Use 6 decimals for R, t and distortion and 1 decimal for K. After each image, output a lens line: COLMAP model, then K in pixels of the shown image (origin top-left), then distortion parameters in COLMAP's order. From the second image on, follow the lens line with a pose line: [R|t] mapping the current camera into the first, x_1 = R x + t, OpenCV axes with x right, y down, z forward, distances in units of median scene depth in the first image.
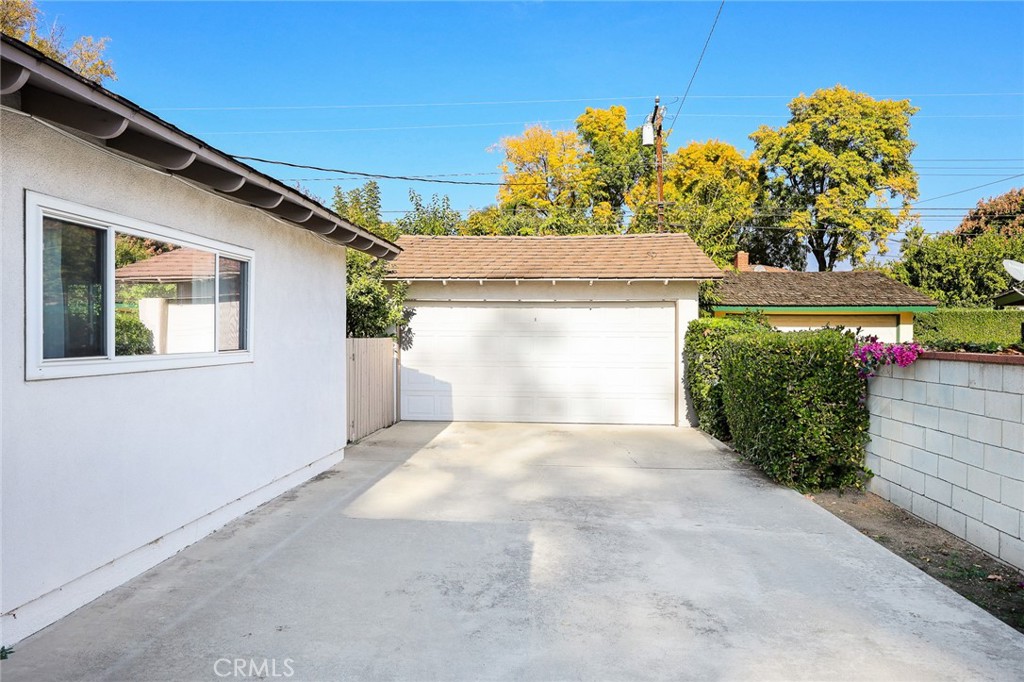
lens RADIAL K [[679.7, 0, 512.6], [0, 679.7, 339.8], [0, 0, 1]] dist [-0.000516, -0.000097]
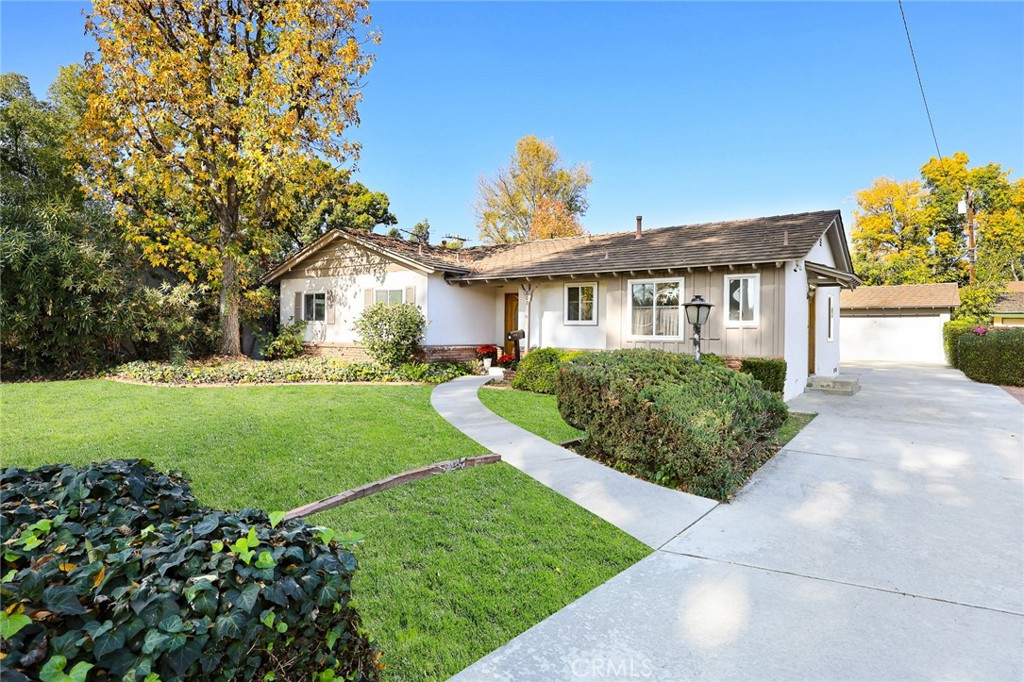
lens RADIAL K [[587.2, 0, 511.0], [0, 587.2, 336.5], [0, 0, 1]] dist [0.001746, 0.000270]
pose [[0.860715, 0.010793, -0.508973, -0.005035], [-0.013263, 0.999911, -0.001225, 0.010808], [0.508915, 0.007805, 0.860782, -0.395511]]
